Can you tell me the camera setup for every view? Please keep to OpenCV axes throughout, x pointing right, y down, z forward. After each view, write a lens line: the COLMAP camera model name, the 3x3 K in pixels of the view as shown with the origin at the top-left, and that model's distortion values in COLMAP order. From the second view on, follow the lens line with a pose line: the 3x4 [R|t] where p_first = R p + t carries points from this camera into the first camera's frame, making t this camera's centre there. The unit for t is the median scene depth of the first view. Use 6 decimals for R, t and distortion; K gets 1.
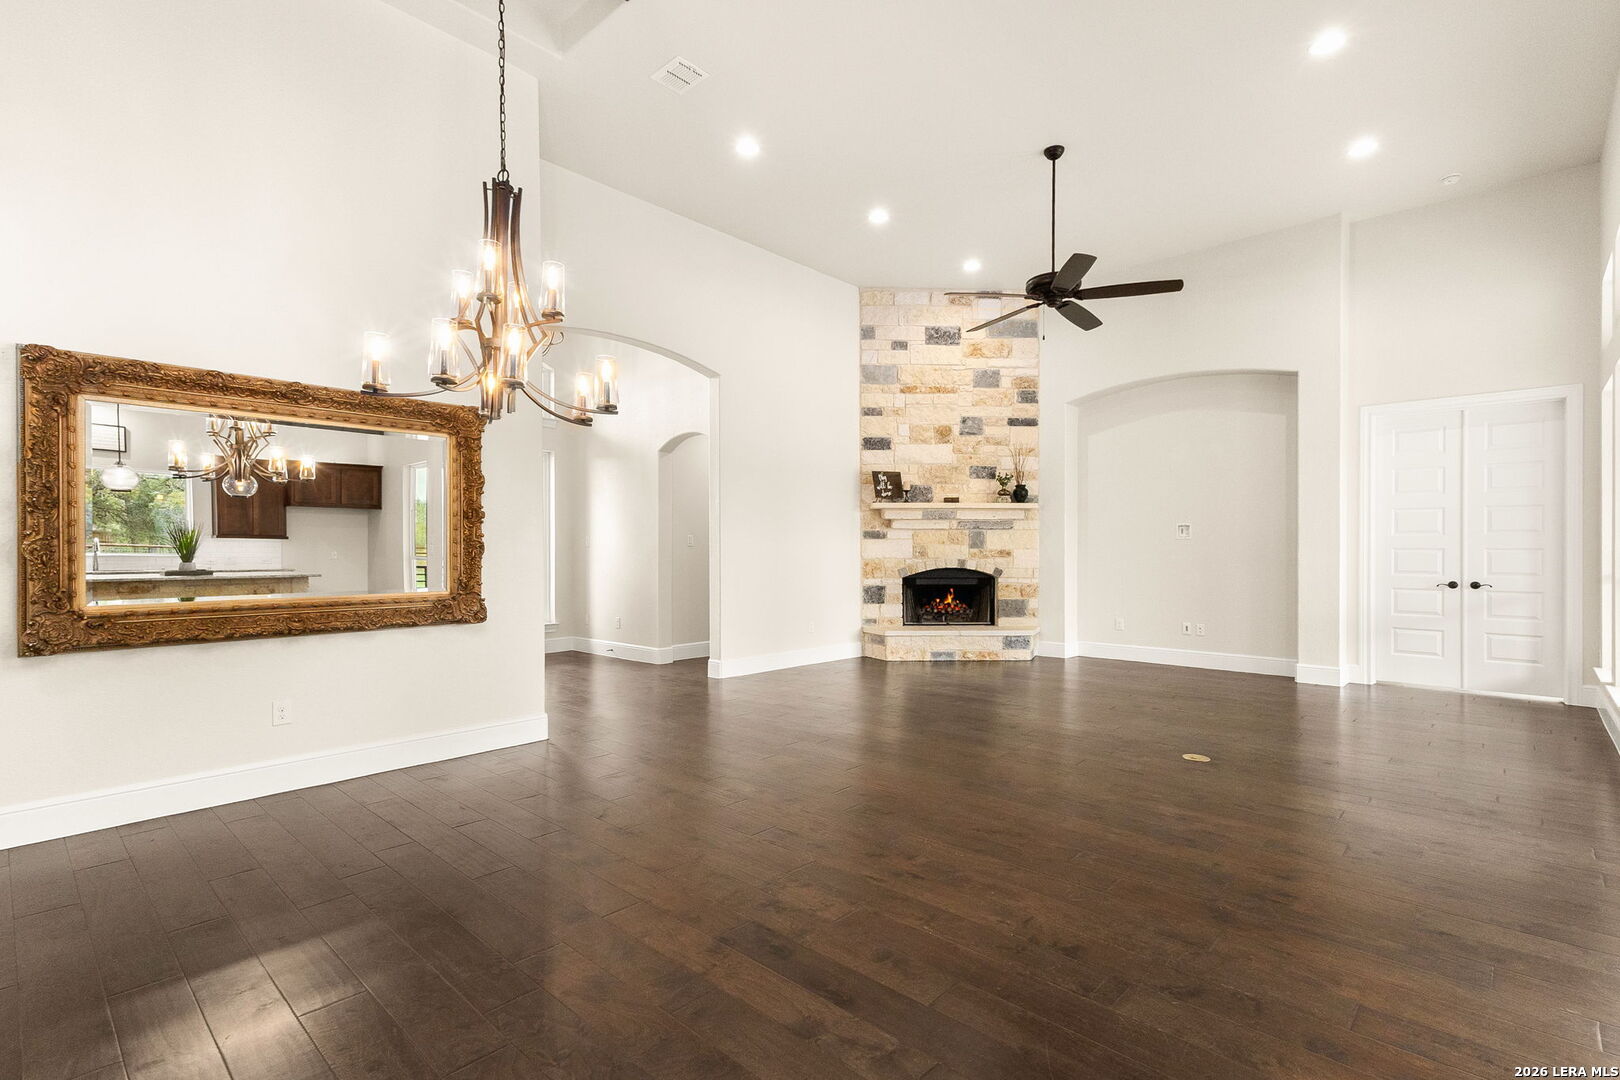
lens RADIAL K [[749.2, 0, 818.0], [0, 749.2, 551.0], [0, 0, 1]] dist [0.017373, -0.002849]
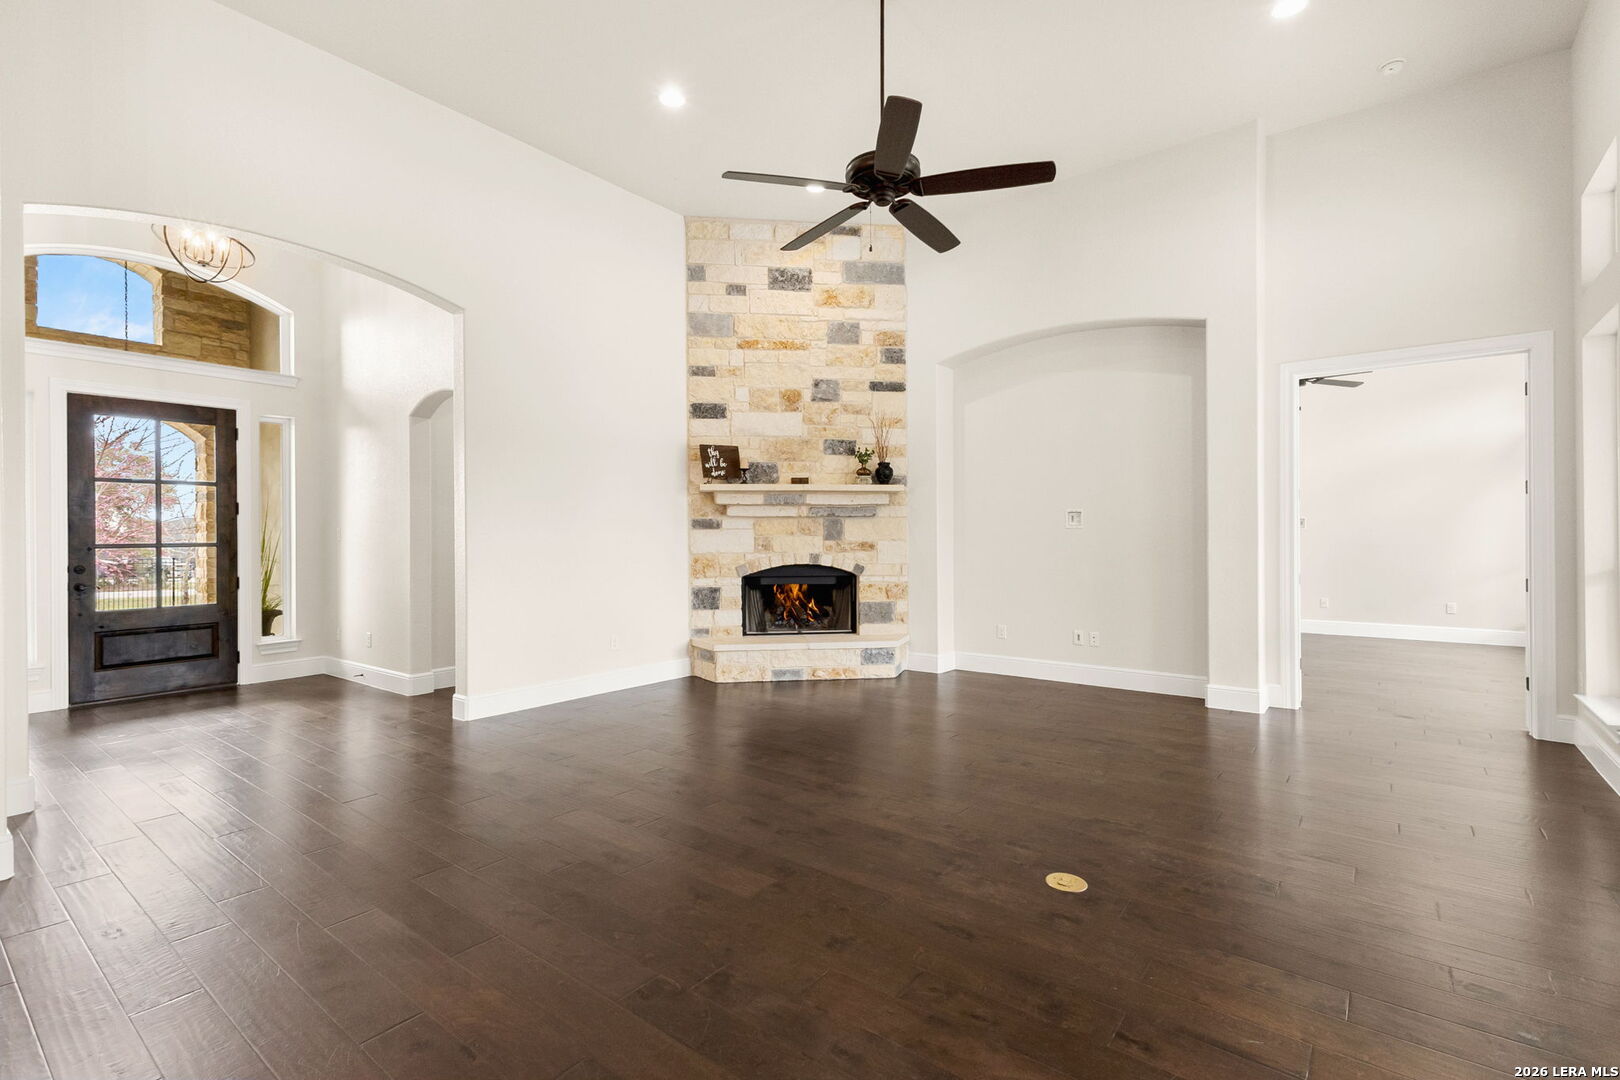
lens RADIAL K [[749.2, 0, 804.4], [0, 749.2, 535.3], [0, 0, 1]] dist [0.017373, -0.002849]
pose [[0.996444, -0.005004, 0.084110, 0.113414], [0.005255, 0.999982, -0.002770, -0.006818], [-0.084095, 0.003202, 0.996453, 0.190506]]
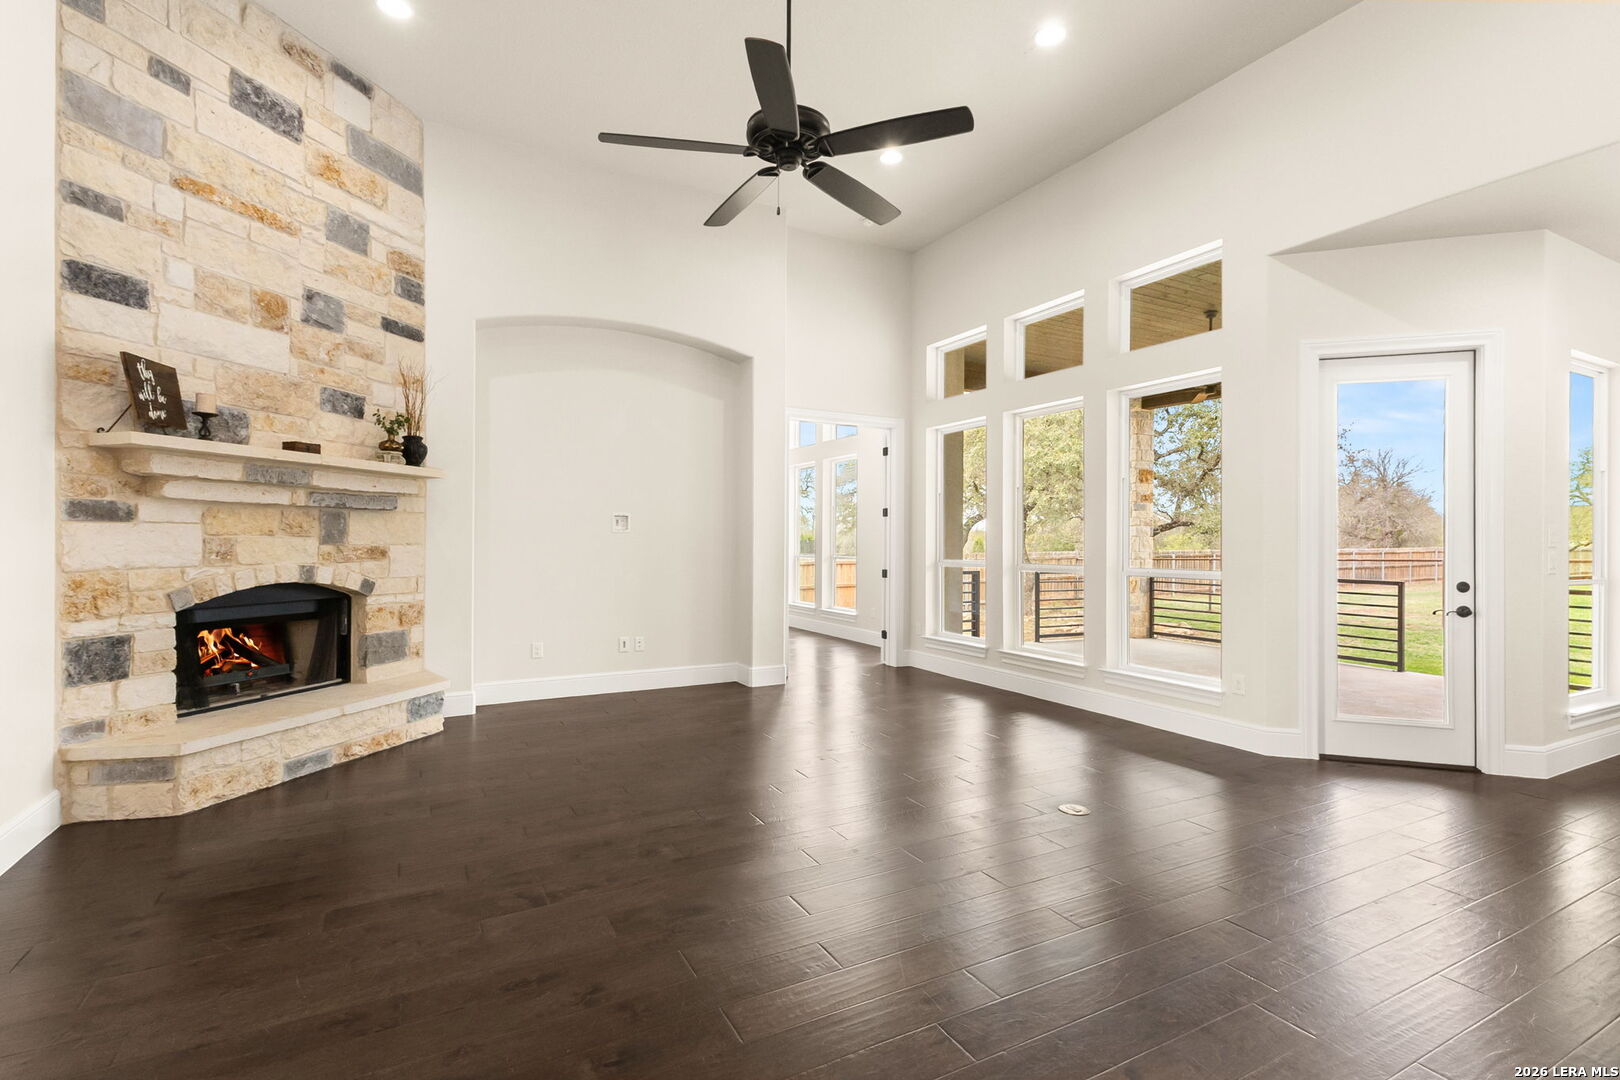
lens RADIAL K [[749.2, 0, 810.8], [0, 749.2, 539.7], [0, 0, 1]] dist [0.017373, -0.002849]
pose [[0.320533, 0.003785, 0.947230, -0.188508], [-0.008478, 0.999963, -0.001127, -0.008954], [-0.947200, -0.007670, 0.320553, 0.512101]]
